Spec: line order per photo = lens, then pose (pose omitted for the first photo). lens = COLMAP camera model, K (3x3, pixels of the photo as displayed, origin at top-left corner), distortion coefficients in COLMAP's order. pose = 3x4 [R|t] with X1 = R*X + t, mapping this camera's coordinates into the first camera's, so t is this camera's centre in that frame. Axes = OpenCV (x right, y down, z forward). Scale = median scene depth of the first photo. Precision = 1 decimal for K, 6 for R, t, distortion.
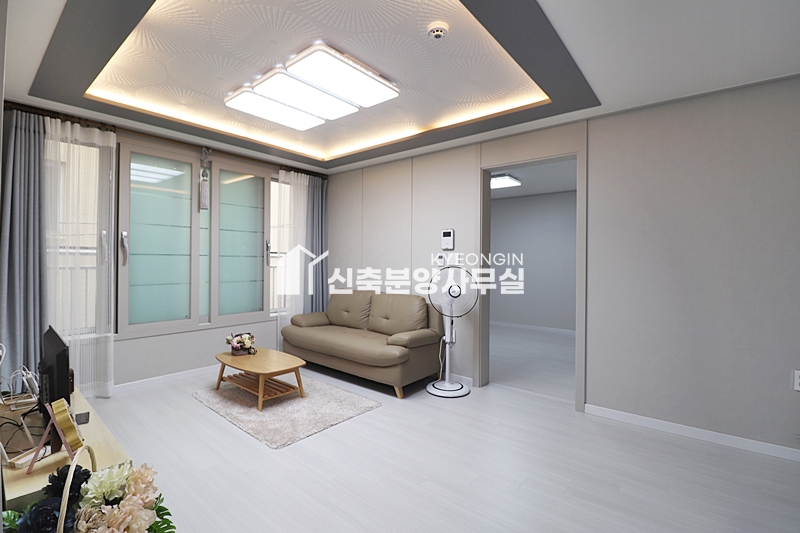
lens RADIAL K [[365.4, 0, 399.9], [0, 365.4, 261.2], [0, 0, 1]] dist [-0.002932, -0.010385]
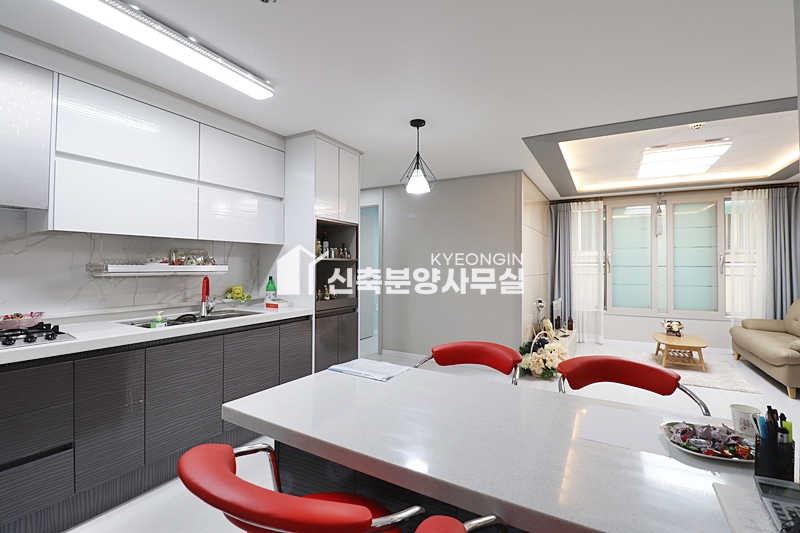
lens RADIAL K [[365.4, 0, 410.2], [0, 365.4, 262.5], [0, 0, 1]] dist [-0.002932, -0.010385]
pose [[0.194969, -0.020172, -0.980602, 0.781586], [0.000503, 0.999790, -0.020467, -0.002533], [0.980809, 0.003498, 0.194938, -0.293708]]
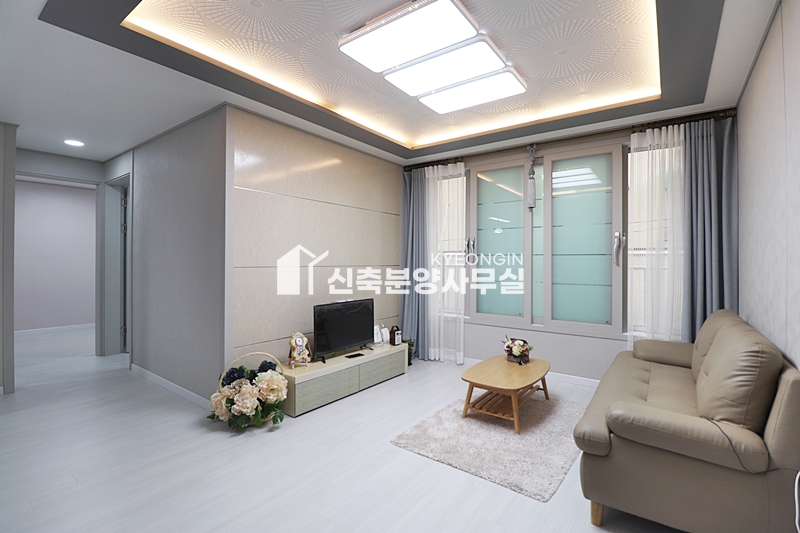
lens RADIAL K [[365.4, 0, 402.2], [0, 365.4, 260.8], [0, 0, 1]] dist [-0.002932, -0.010385]
pose [[0.068638, -0.007768, -0.997611, 0.471259], [-0.002489, 0.999965, -0.007958, 0.010159], [0.997639, 0.003029, 0.068616, 0.657661]]
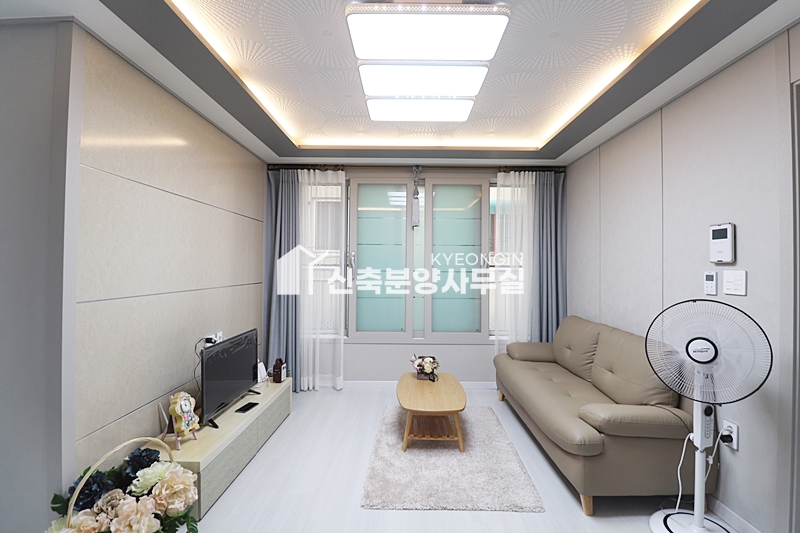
lens RADIAL K [[365.4, 0, 404.5], [0, 365.4, 262.2], [0, 0, 1]] dist [-0.002932, -0.010385]
pose [[0.637022, -0.013161, -0.770733, 0.261697], [-0.001660, 0.999829, -0.018445, -0.025638], [0.770843, 0.013029, 0.636891, 0.363756]]
